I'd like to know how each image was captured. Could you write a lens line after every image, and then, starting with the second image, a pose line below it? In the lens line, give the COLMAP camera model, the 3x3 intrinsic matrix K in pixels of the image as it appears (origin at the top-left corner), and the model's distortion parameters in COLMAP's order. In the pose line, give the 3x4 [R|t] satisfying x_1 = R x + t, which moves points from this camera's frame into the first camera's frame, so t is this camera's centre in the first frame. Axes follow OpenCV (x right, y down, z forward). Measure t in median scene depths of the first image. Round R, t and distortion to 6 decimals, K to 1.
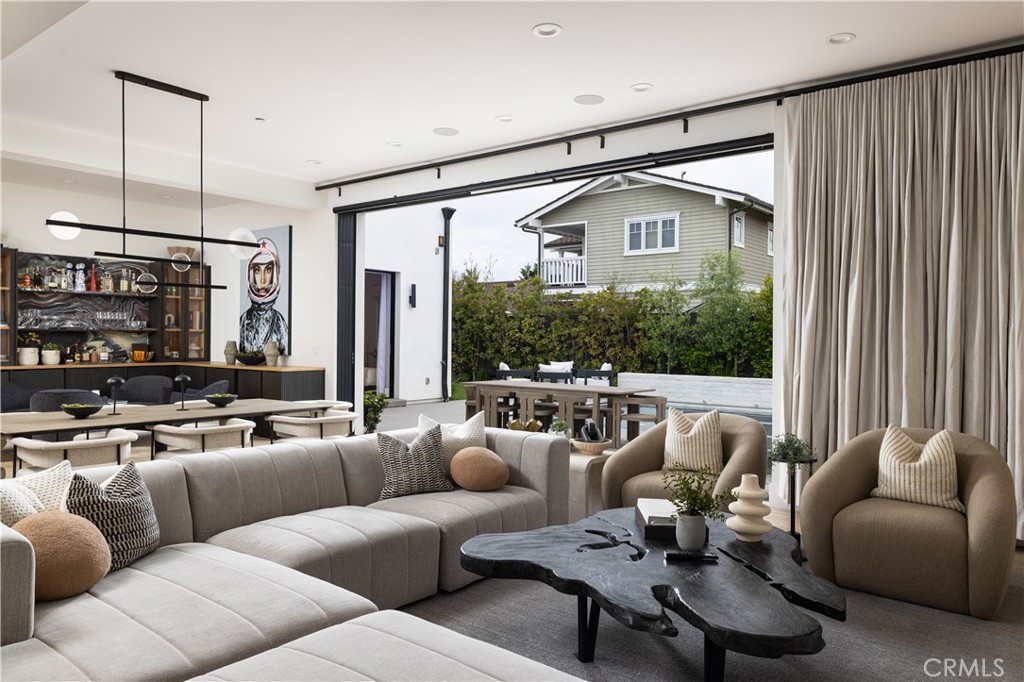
lens RADIAL K [[715.0, 0, 515.7], [0, 715.0, 338.3], [0, 0, 1]] dist [-0.007938, 0.000520]
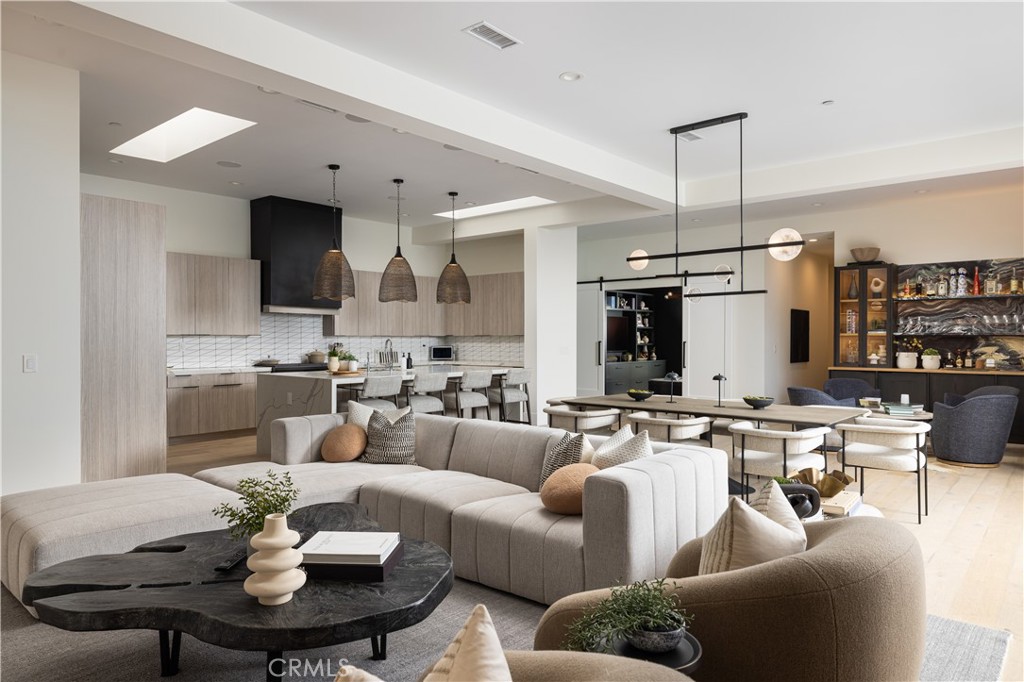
lens RADIAL K [[658.0, 0, 507.8], [0, 658.0, 339.8], [0, 0, 1]] dist [-0.006209, -0.002382]
pose [[-0.052476, -0.005673, -0.998606, 0.318700], [-0.003245, 0.999980, -0.005511, 0.001568], [0.998617, 0.002951, -0.052493, 0.404736]]
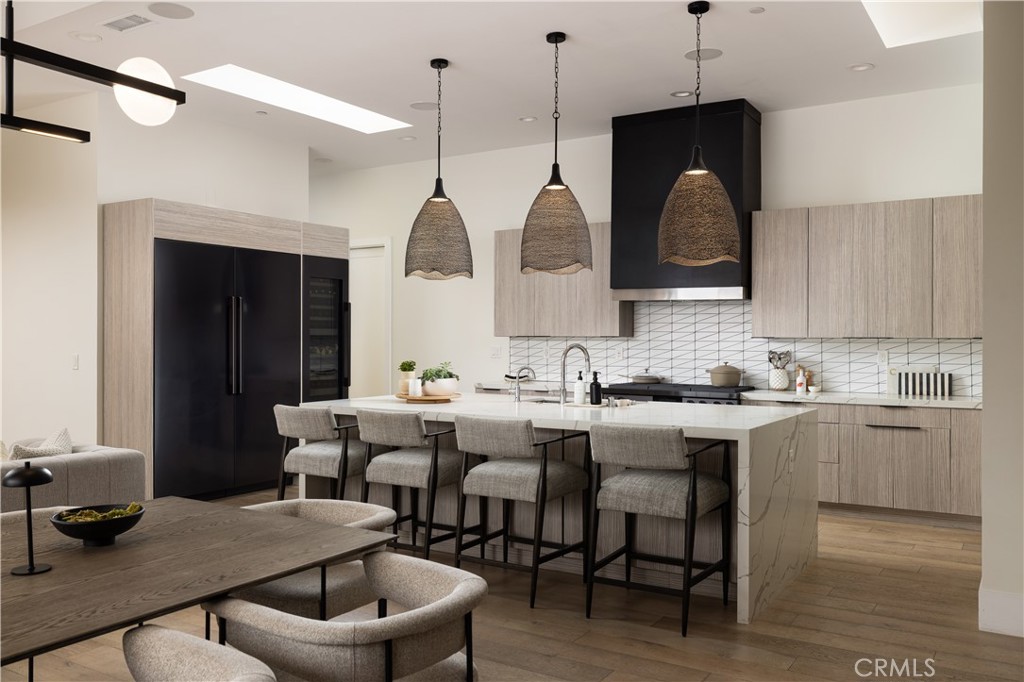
lens RADIAL K [[838.7, 0, 512.0], [0, 838.7, 340.6], [0, 0, 1]] dist [0.015508, 0.001275]
pose [[-0.993292, -0.009282, -0.115261, -0.389760], [-0.010292, 0.999914, 0.008171, -0.010313], [0.115175, 0.009302, -0.993302, 0.745336]]
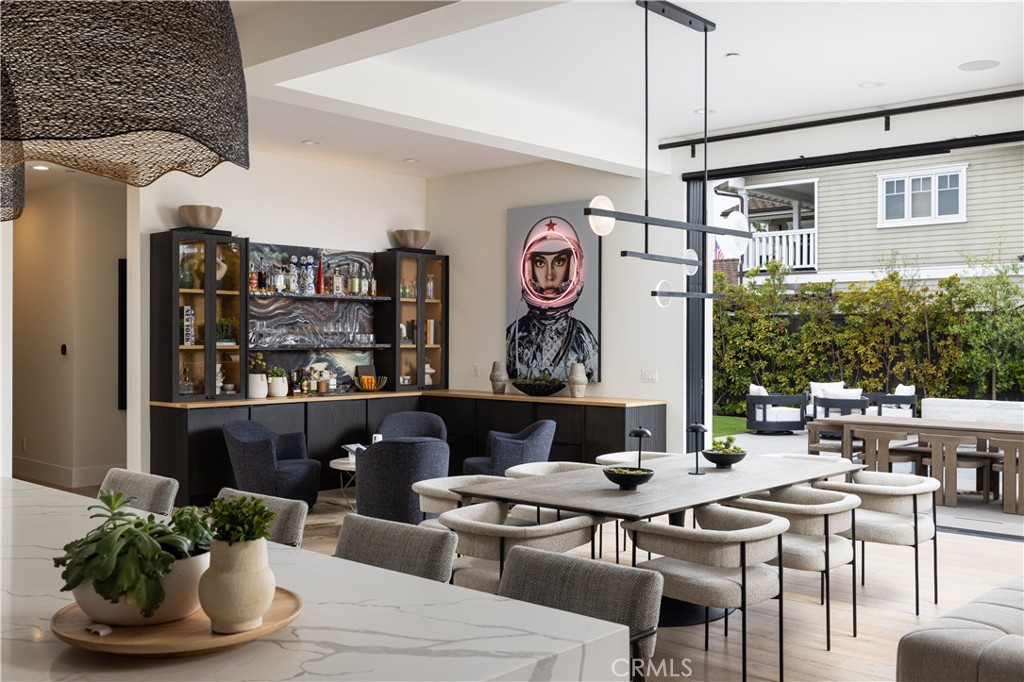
lens RADIAL K [[1005.0, 0, 505.8], [0, 1005.0, 334.6], [0, 0, 1]] dist [-0.007538, 0.000000]
pose [[0.997595, -0.006094, -0.069045, -0.328716], [0.005707, 0.999967, -0.005796, -0.017679], [0.069078, 0.005388, 0.997597, -0.001251]]
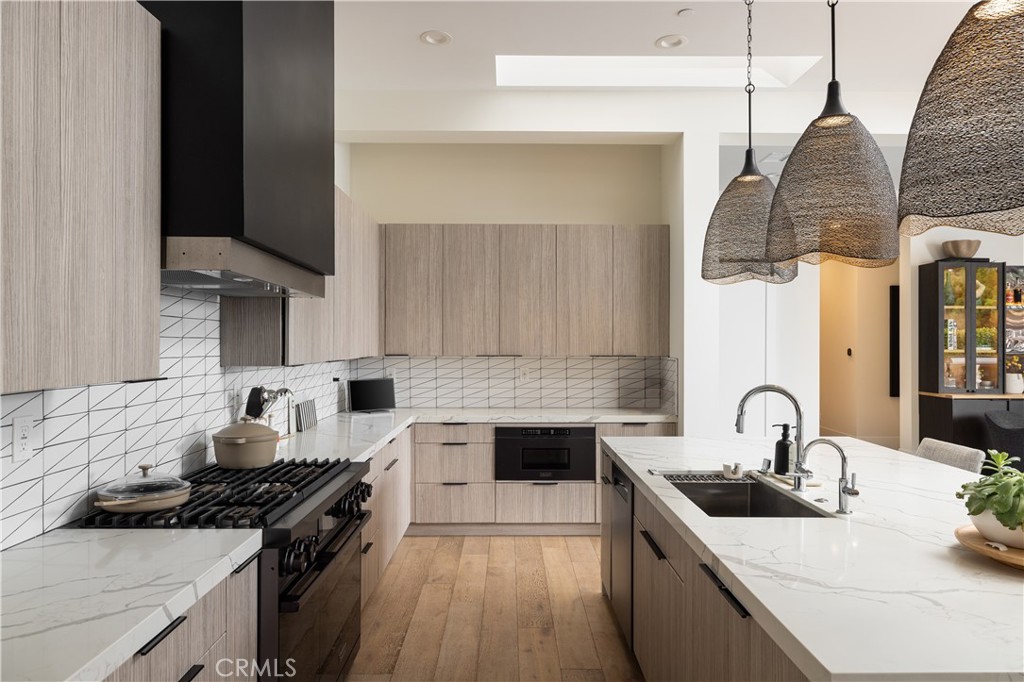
lens RADIAL K [[715.0, 0, 510.2], [0, 715.0, 336.6], [0, 0, 1]] dist [-0.007938, 0.000520]
pose [[0.617684, -0.012727, -0.786324, -0.342105], [0.001085, 0.999882, -0.015332, -0.017691], [0.786426, 0.008617, 0.617625, -0.029979]]
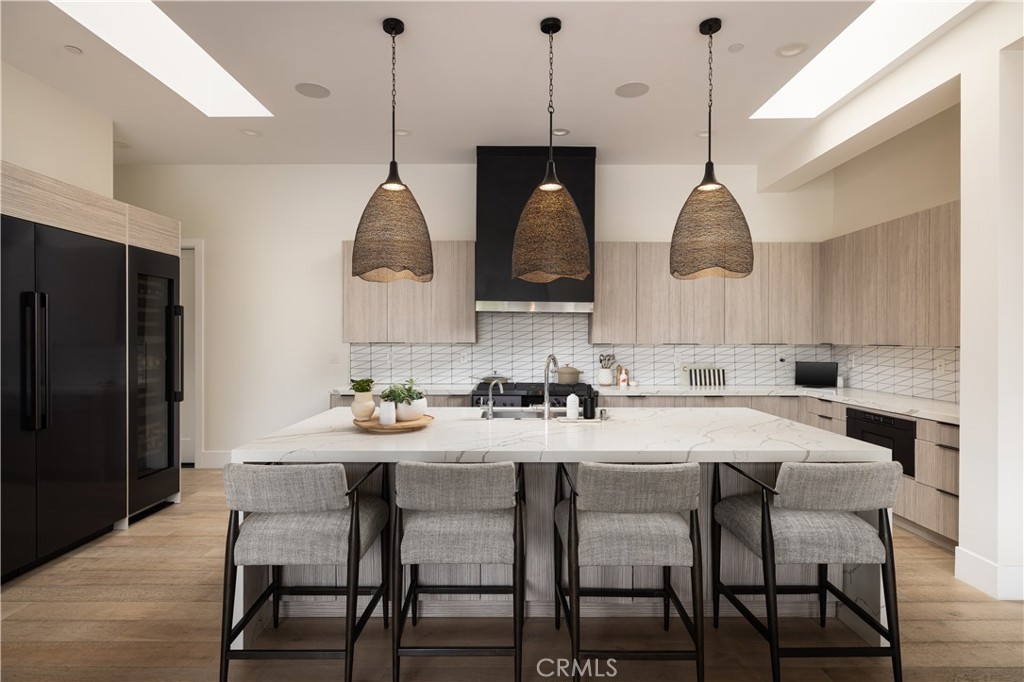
lens RADIAL K [[533.2, 0, 516.6], [0, 533.2, 339.2], [0, 0, 1]] dist [0.000955, 0.000650]
pose [[-0.781361, -0.006371, -0.624047, -0.270060], [-0.010406, 0.999942, 0.002821, -0.014700], [0.623993, 0.008698, -0.781382, 0.458952]]
